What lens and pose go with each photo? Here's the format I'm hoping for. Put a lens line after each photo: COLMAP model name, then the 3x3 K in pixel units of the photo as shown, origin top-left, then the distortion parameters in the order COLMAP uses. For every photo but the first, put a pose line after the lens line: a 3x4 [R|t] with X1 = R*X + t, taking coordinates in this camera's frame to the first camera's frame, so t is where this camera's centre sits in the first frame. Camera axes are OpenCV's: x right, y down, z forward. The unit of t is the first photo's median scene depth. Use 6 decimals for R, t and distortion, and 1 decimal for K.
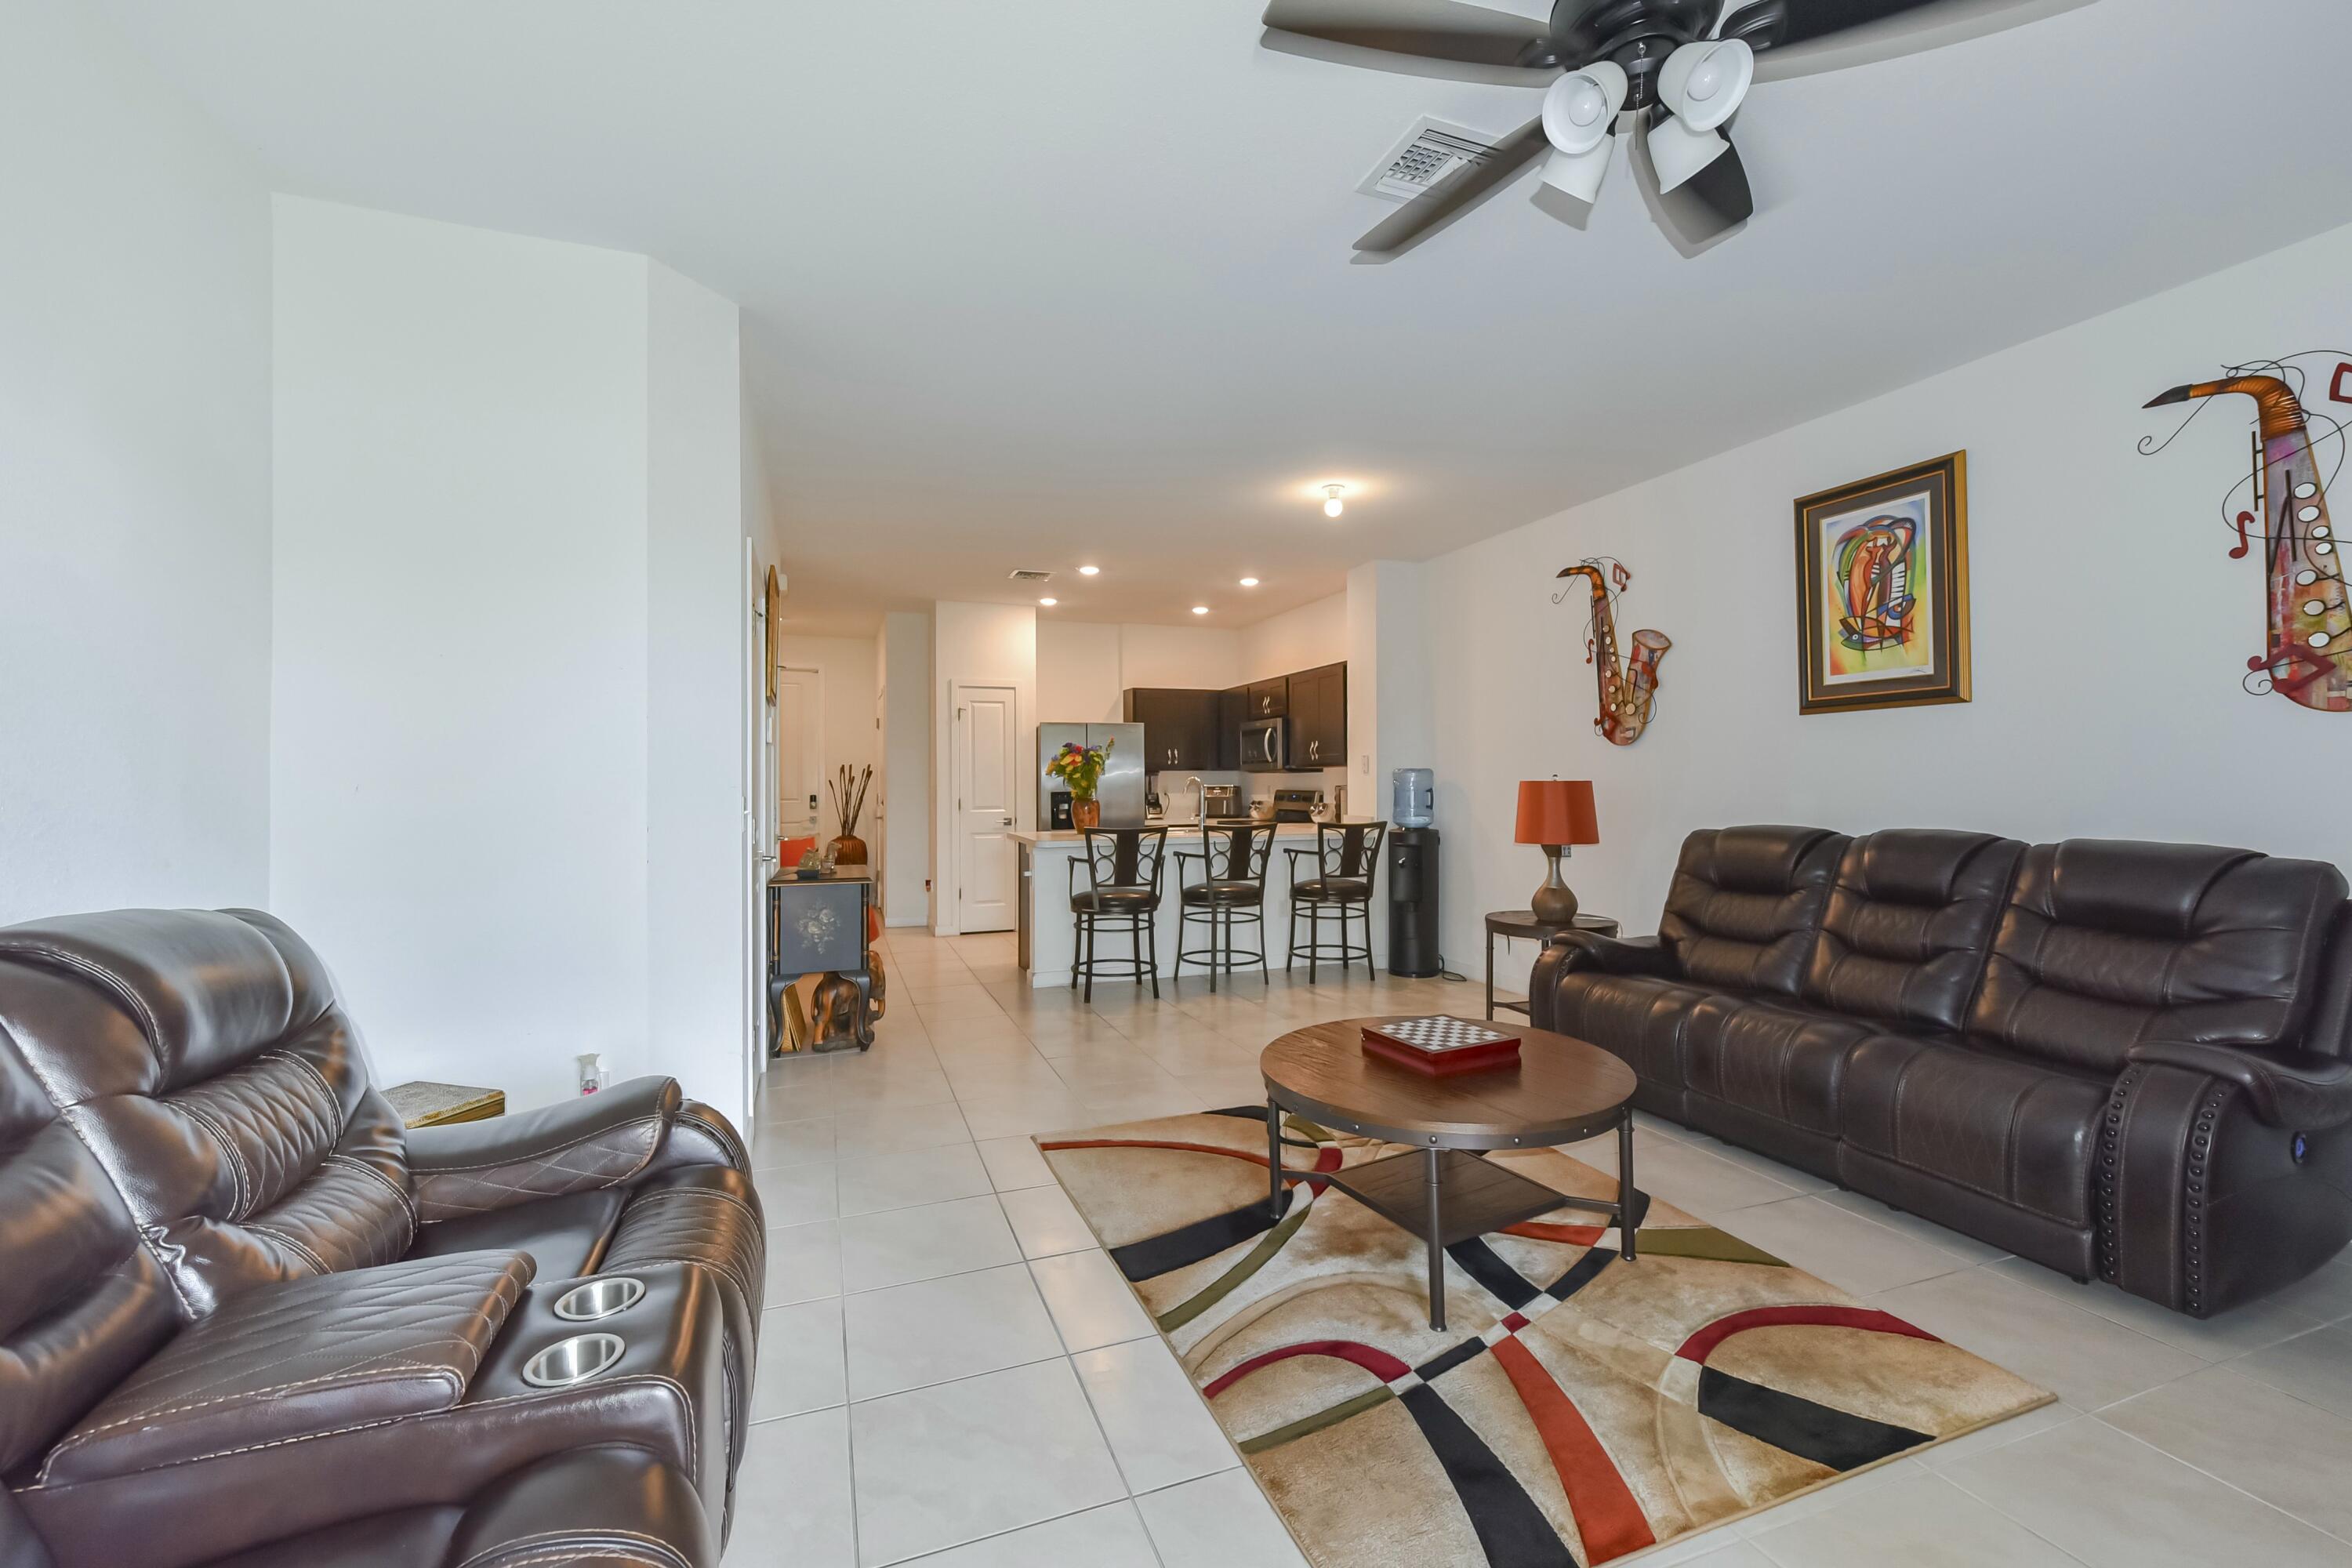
lens RADIAL K [[946.6, 0, 1171.6], [0, 946.6, 763.9], [0, 0, 1]] dist [0.001783, 0.000083]
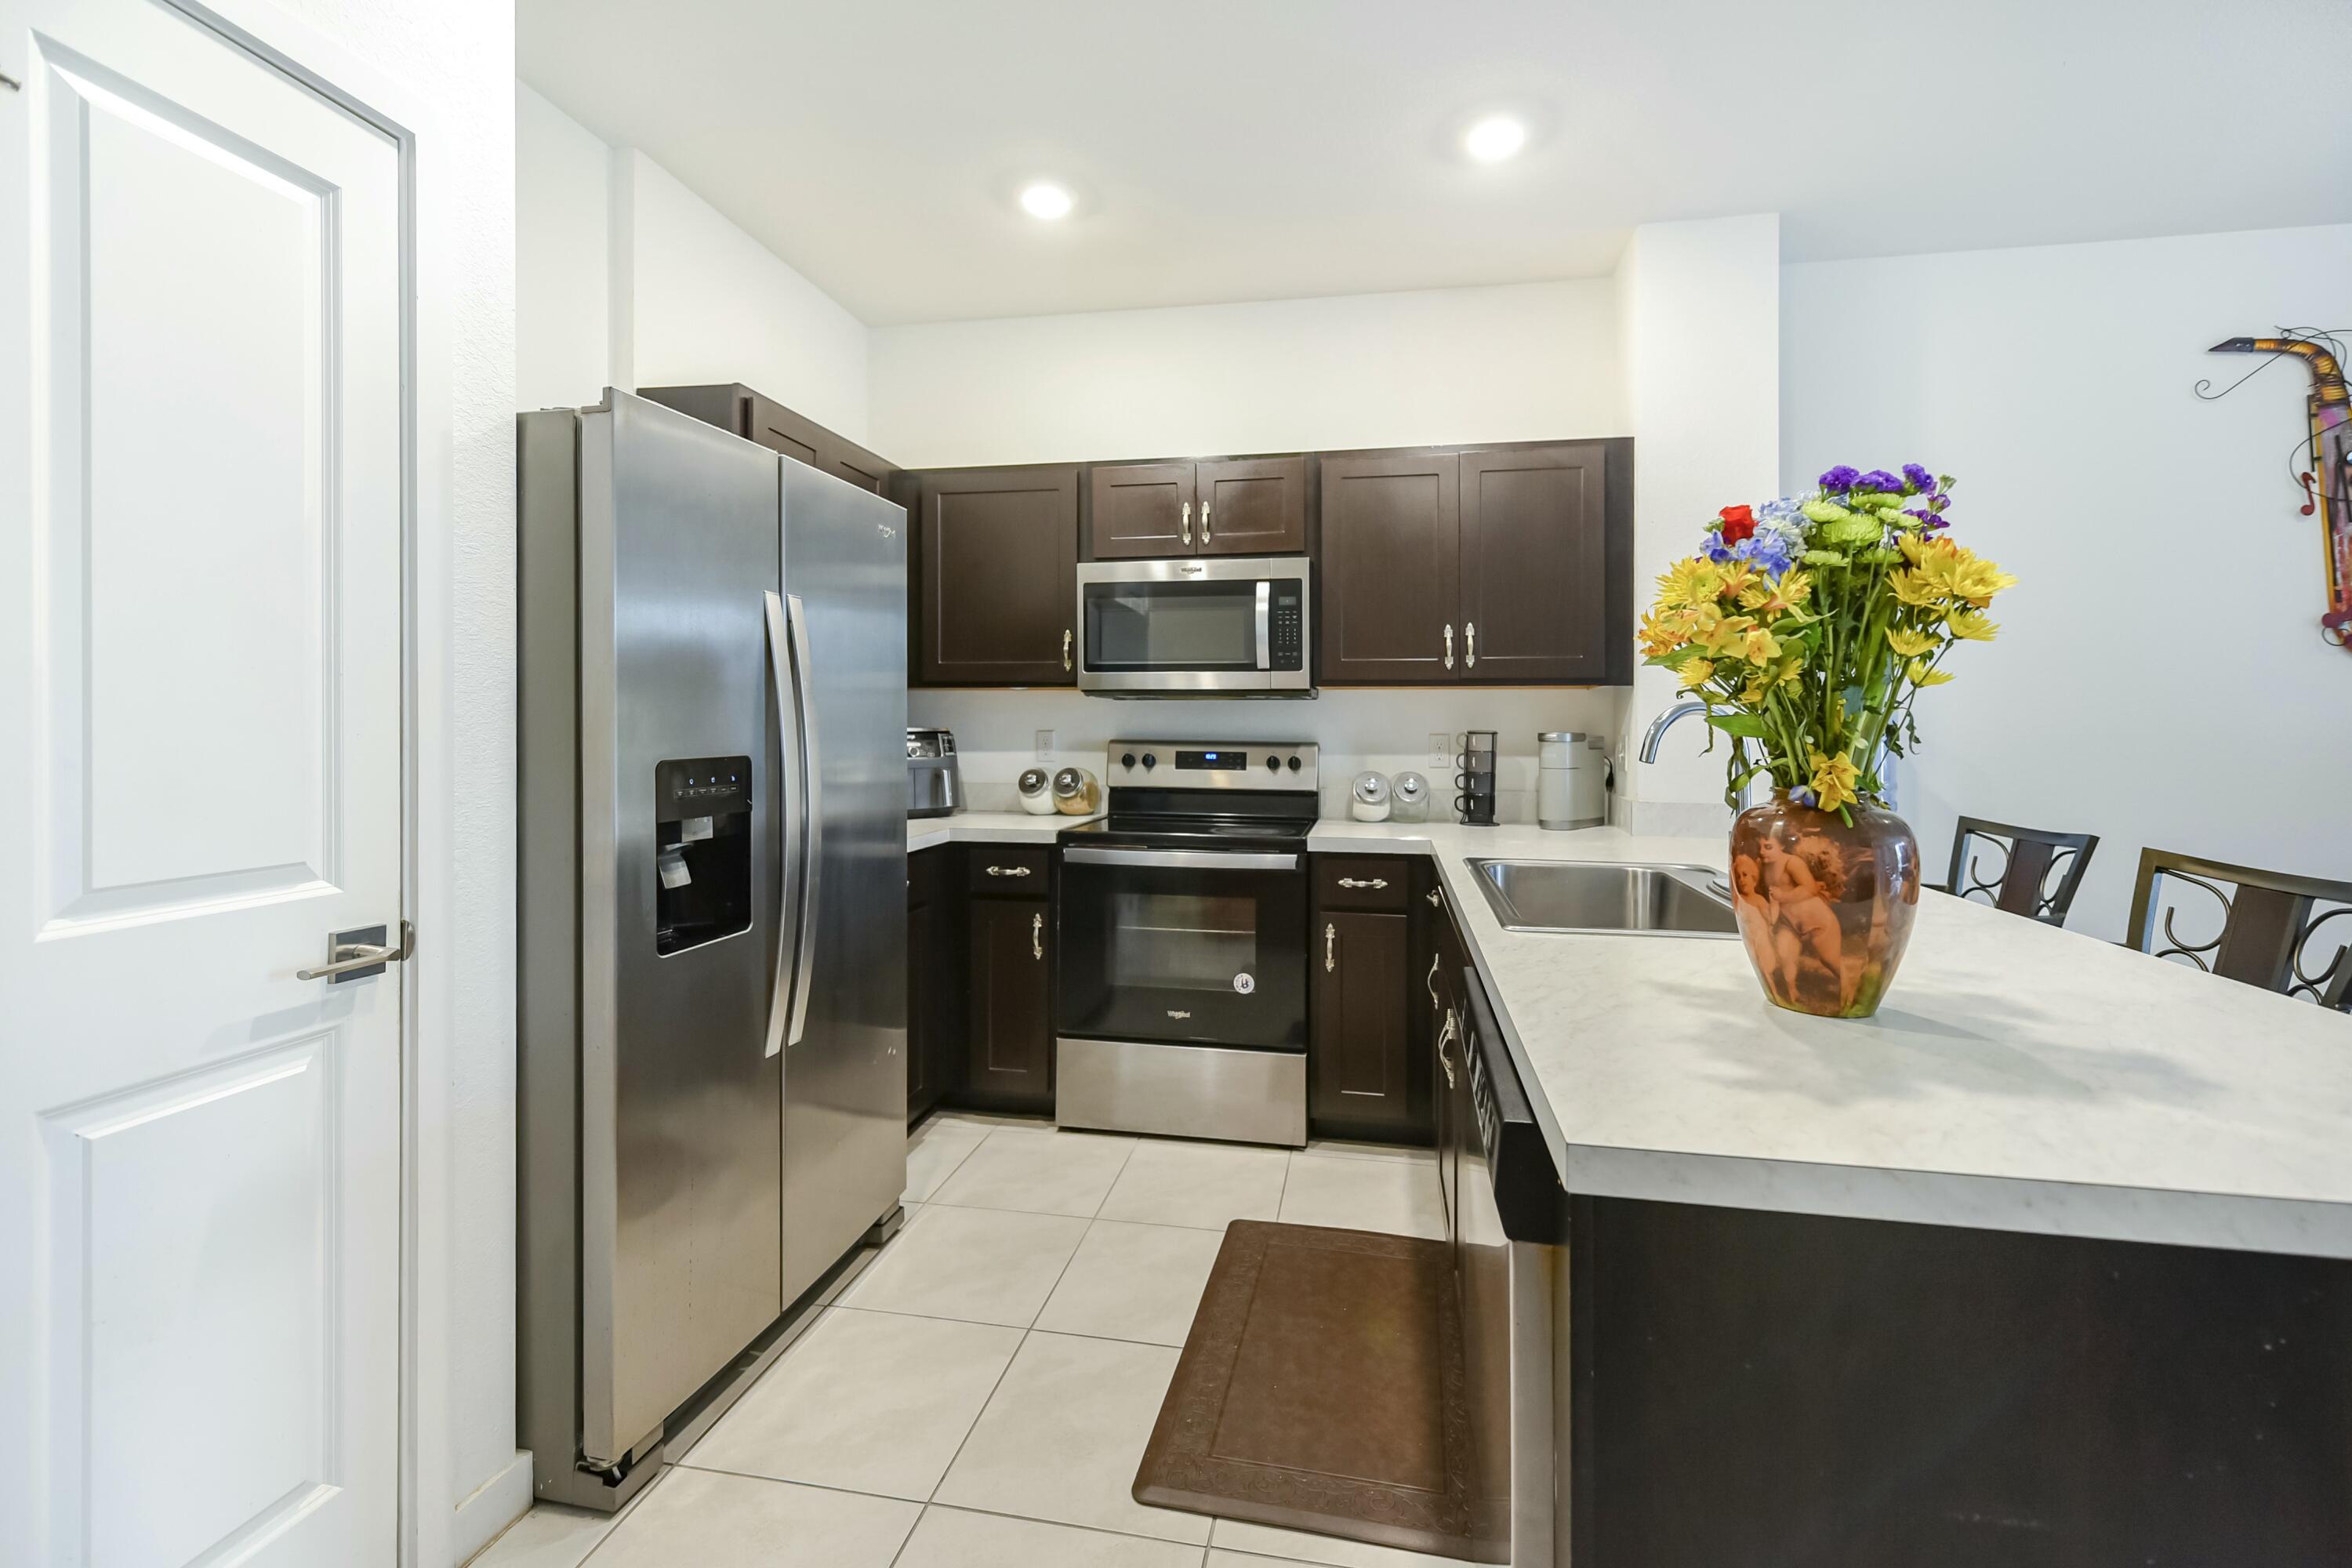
lens RADIAL K [[970.2, 0, 1213.2], [0, 970.2, 726.1], [0, 0, 1]] dist [0.000459, 0.000122]
pose [[0.508247, 0.004984, 0.861197, -0.399099], [-0.022397, 0.999722, 0.007432, 0.030233], [-0.860920, -0.023066, 0.508217, 1.318117]]
